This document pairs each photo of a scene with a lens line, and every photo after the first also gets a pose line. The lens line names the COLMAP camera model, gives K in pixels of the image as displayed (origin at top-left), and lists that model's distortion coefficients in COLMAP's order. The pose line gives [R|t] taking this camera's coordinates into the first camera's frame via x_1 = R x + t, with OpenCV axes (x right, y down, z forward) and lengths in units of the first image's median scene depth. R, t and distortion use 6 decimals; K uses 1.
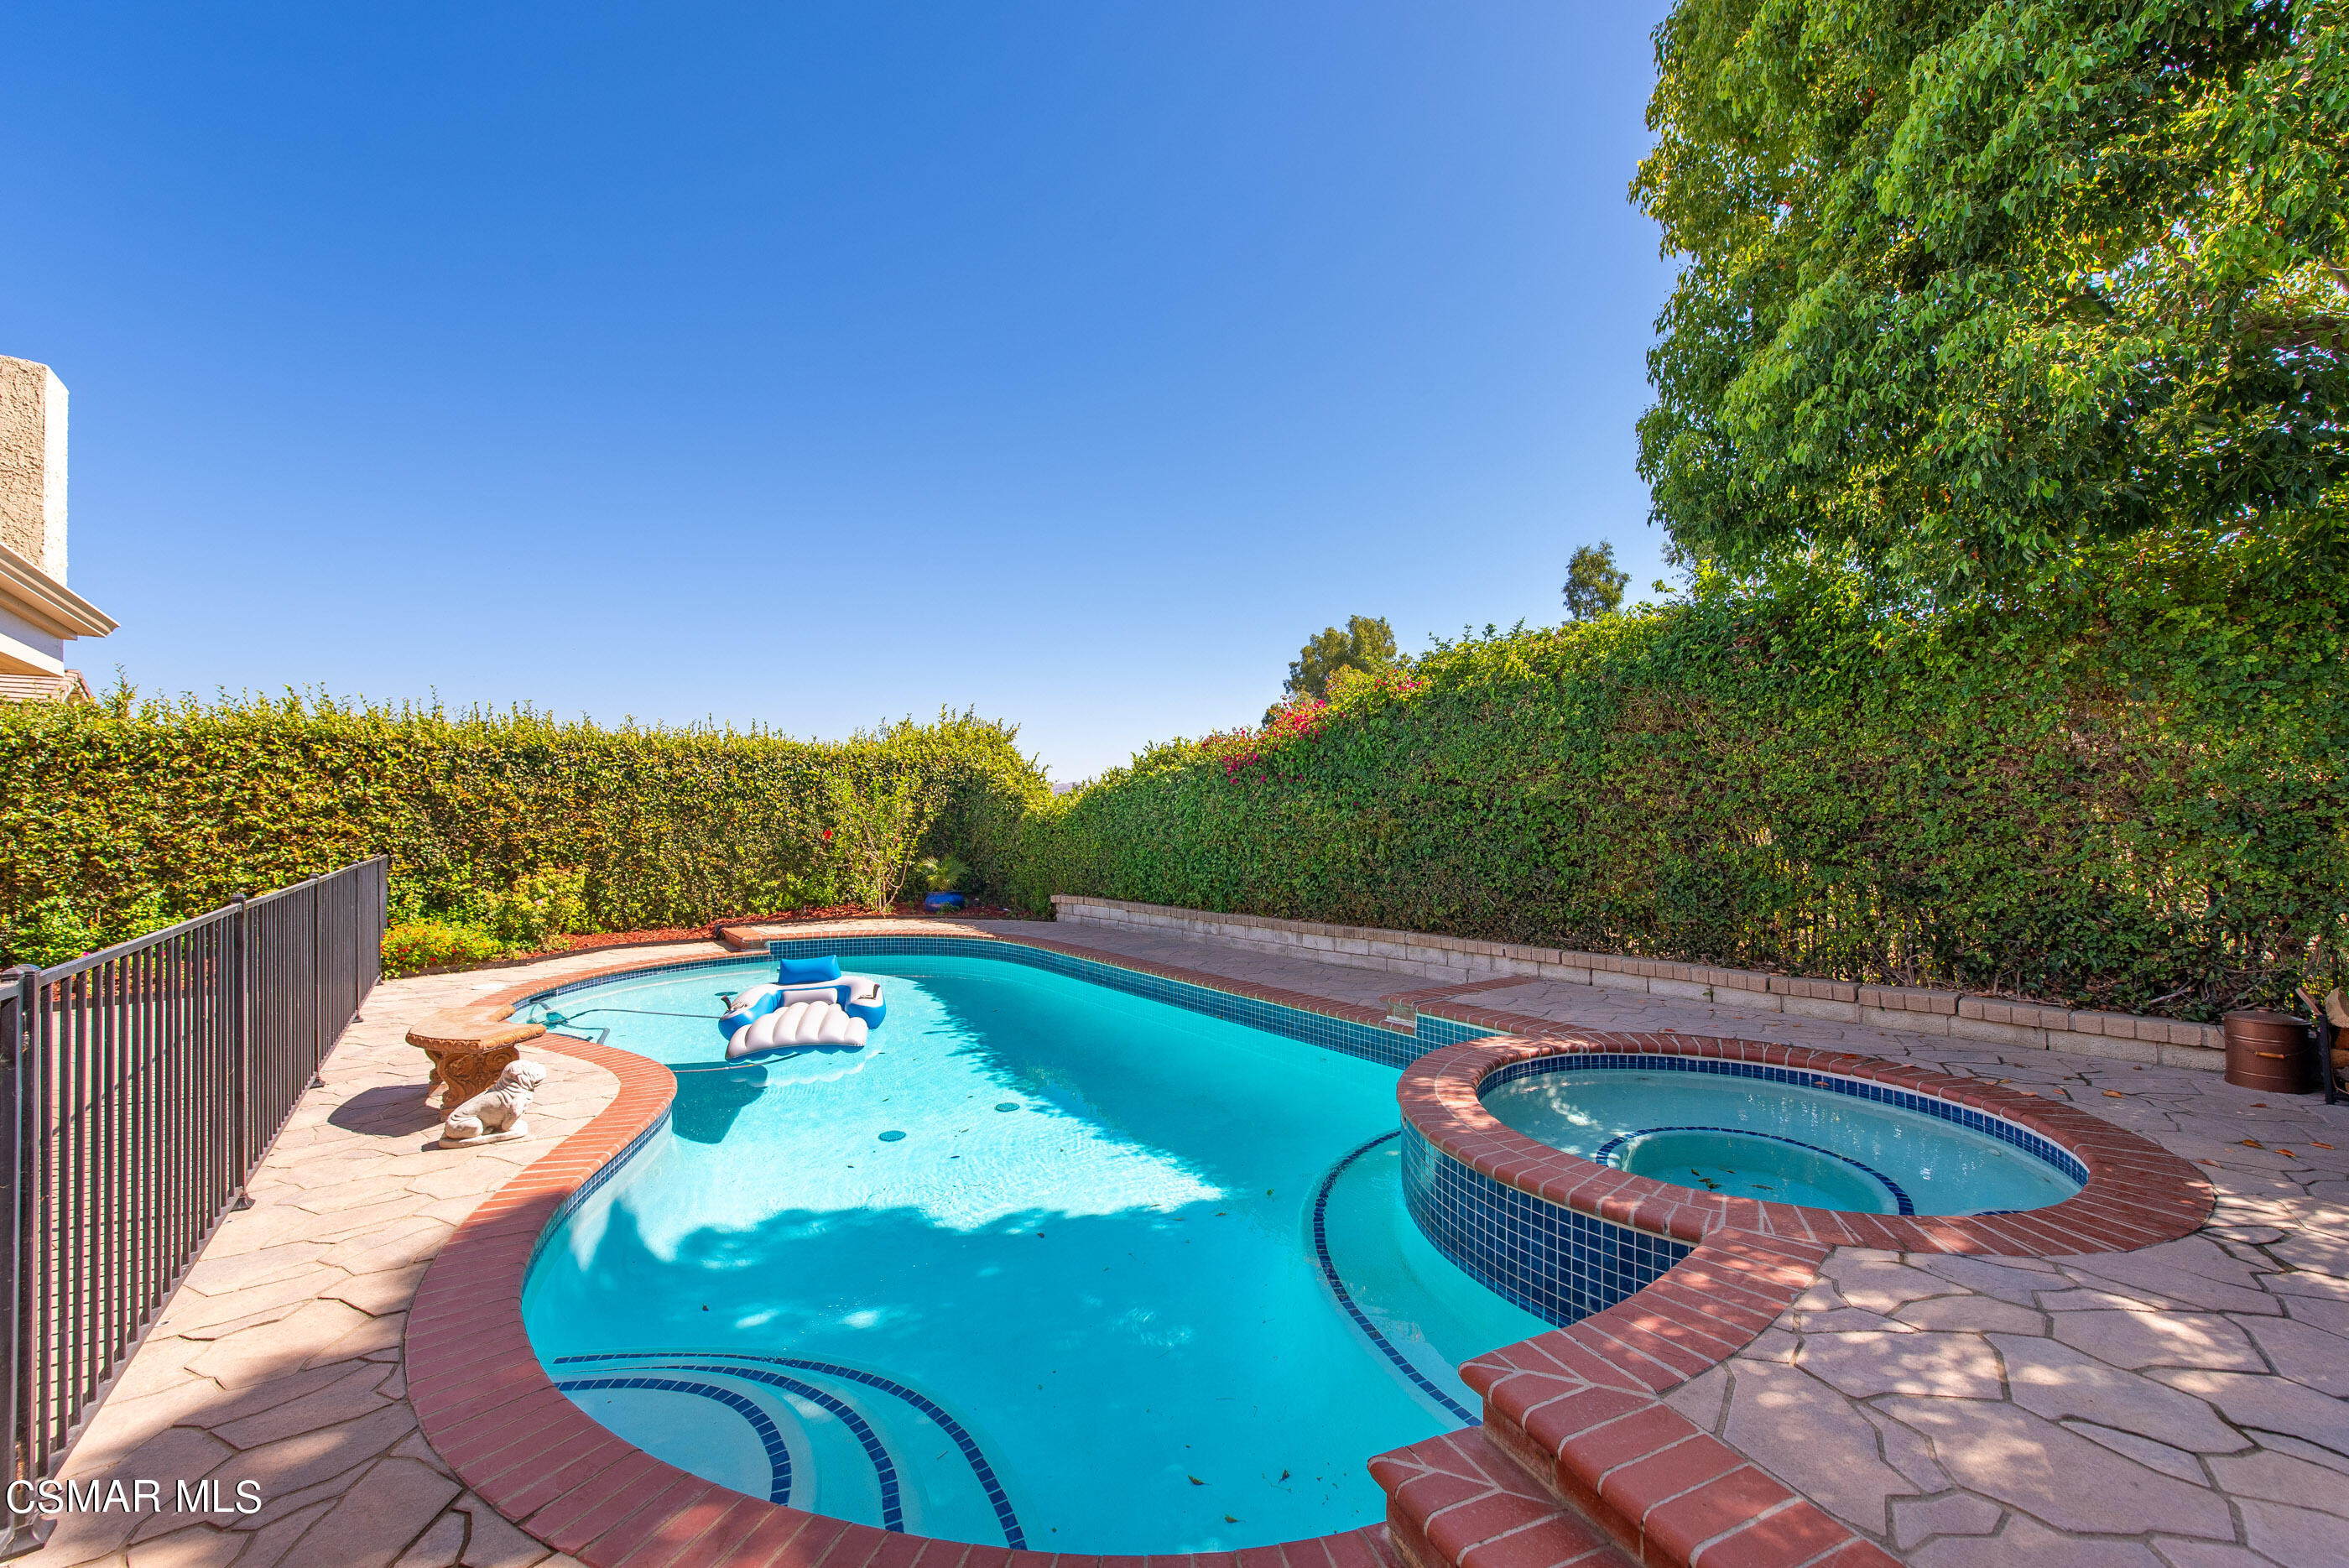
lens RADIAL K [[896.4, 0, 1178.6], [0, 896.4, 796.9], [0, 0, 1]] dist [0.008596, -0.000351]
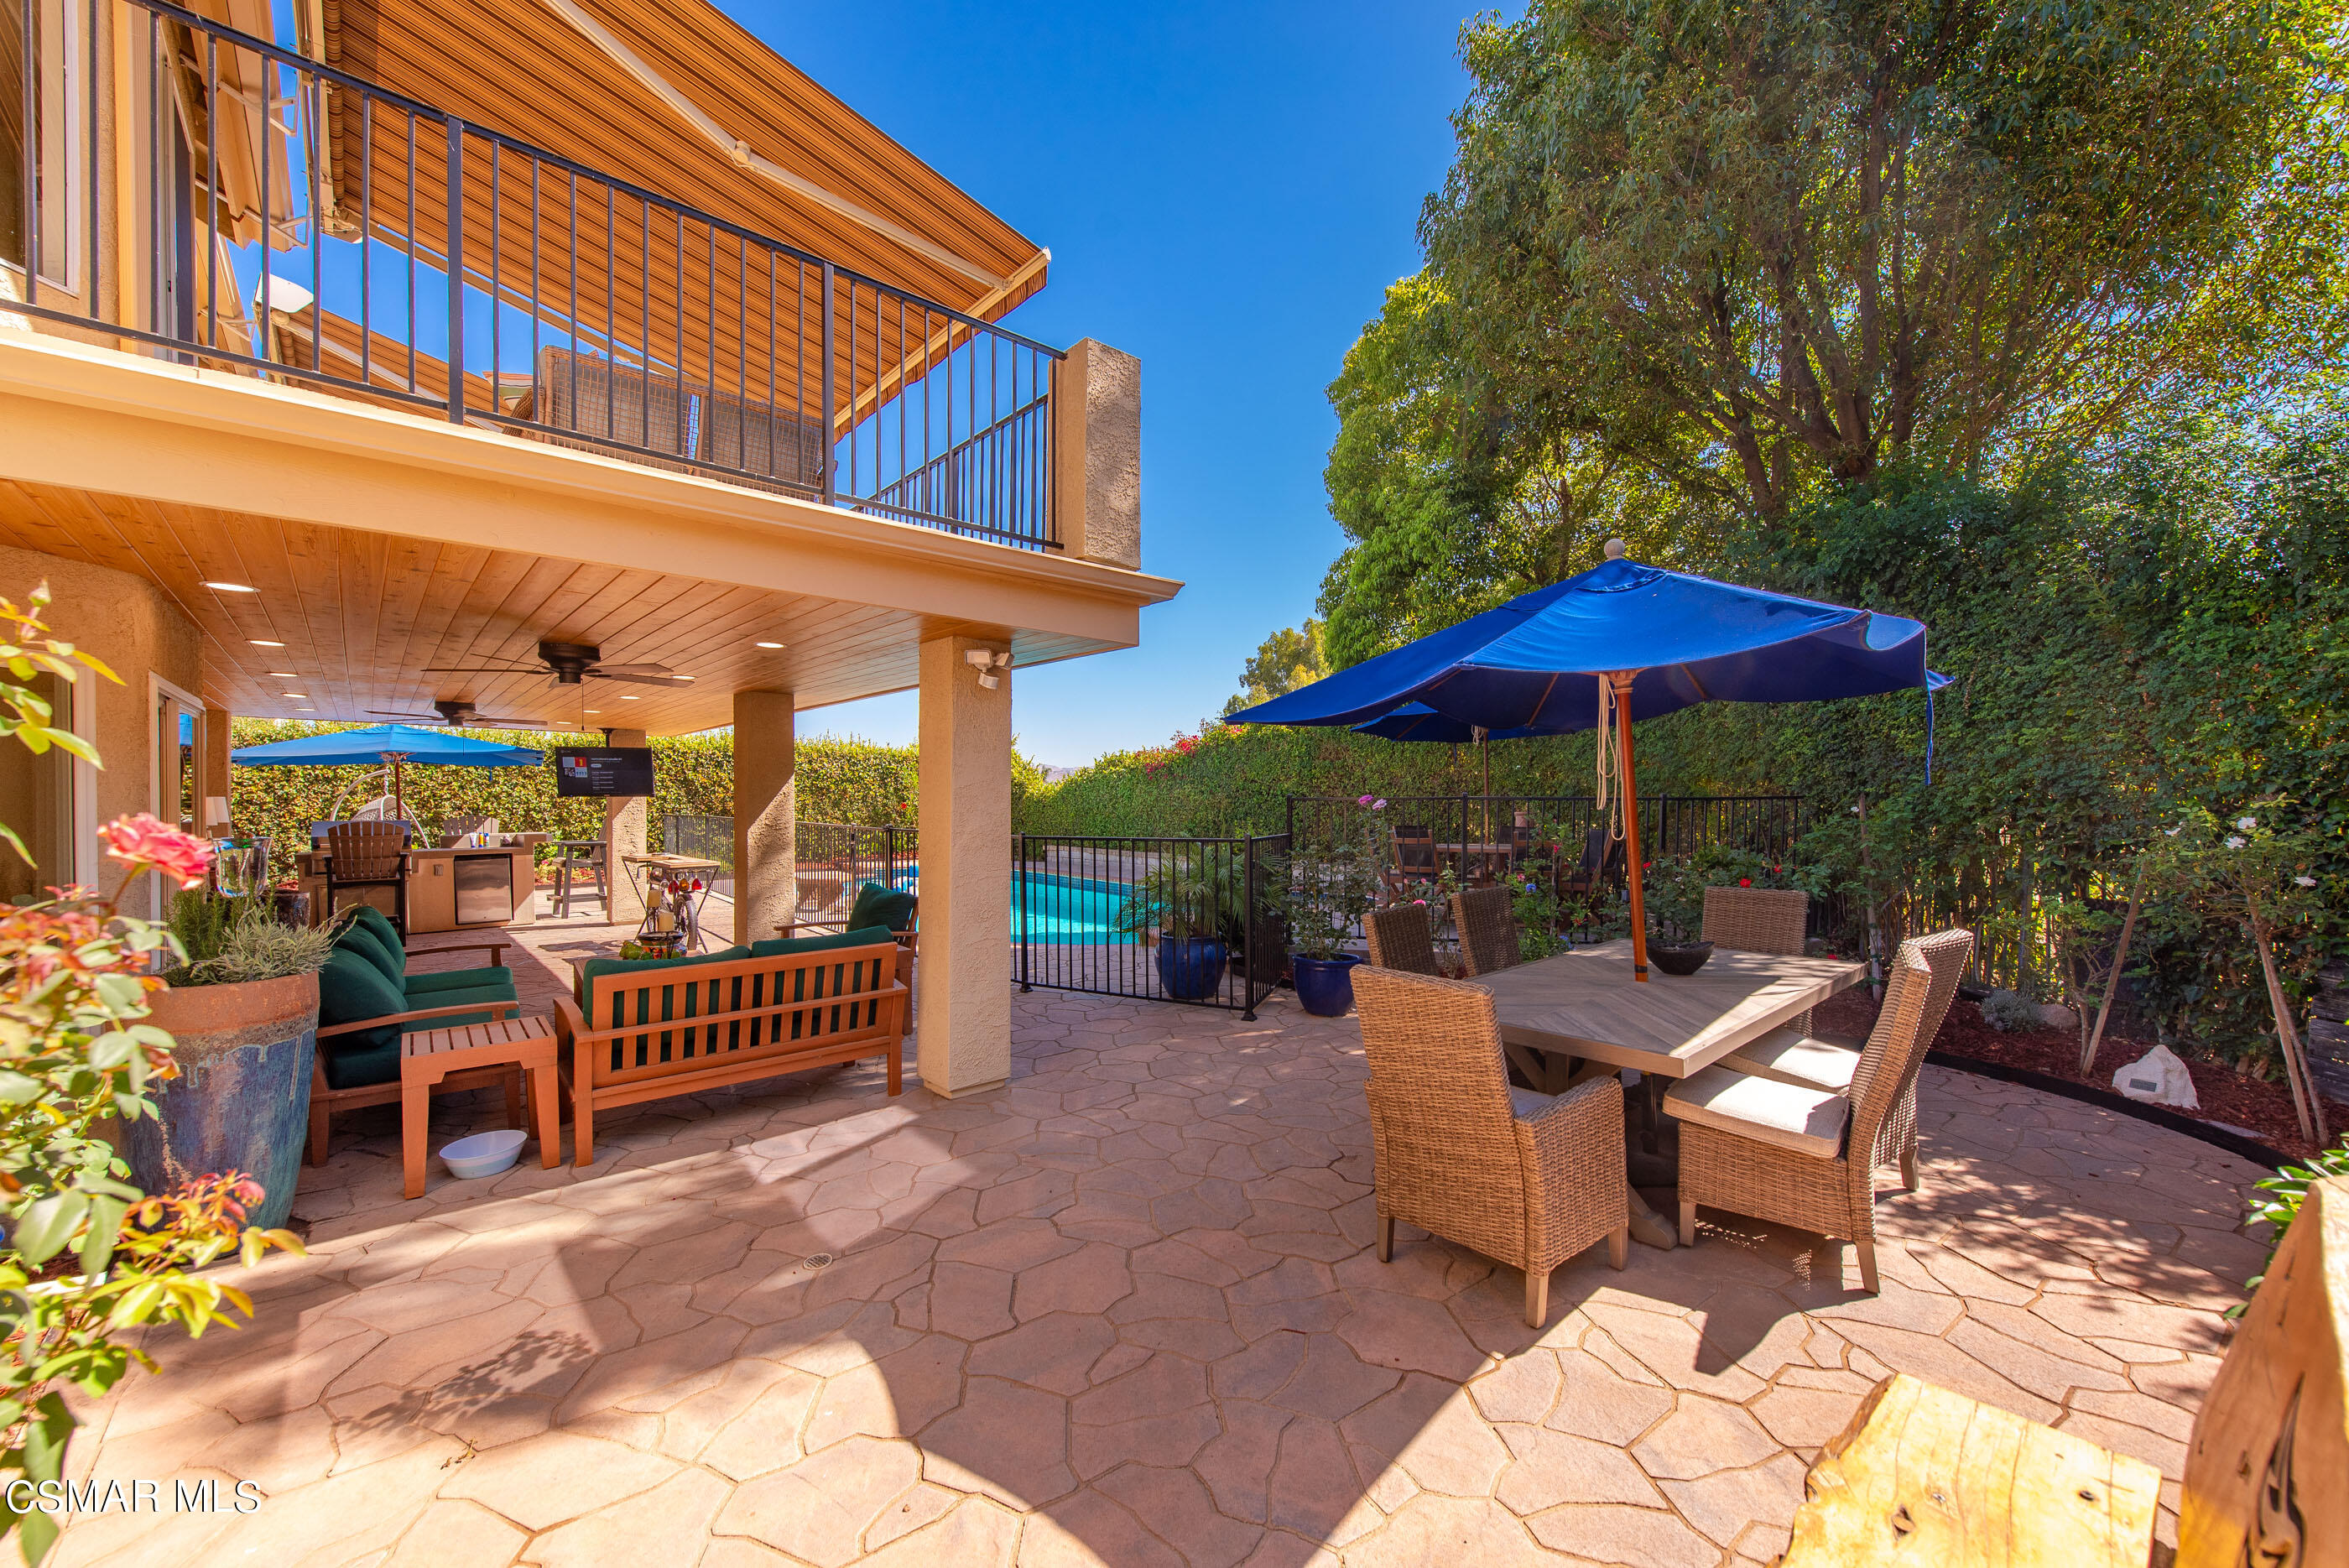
lens RADIAL K [[888.8, 0, 1172.8], [0, 888.8, 793.2], [0, 0, 1]] dist [0.017912, -0.000003]
pose [[0.999669, 0.011762, 0.022874, 0.068622], [-0.012098, 0.999820, 0.014608, -0.013592], [-0.022698, -0.014880, 0.999632, -0.786845]]
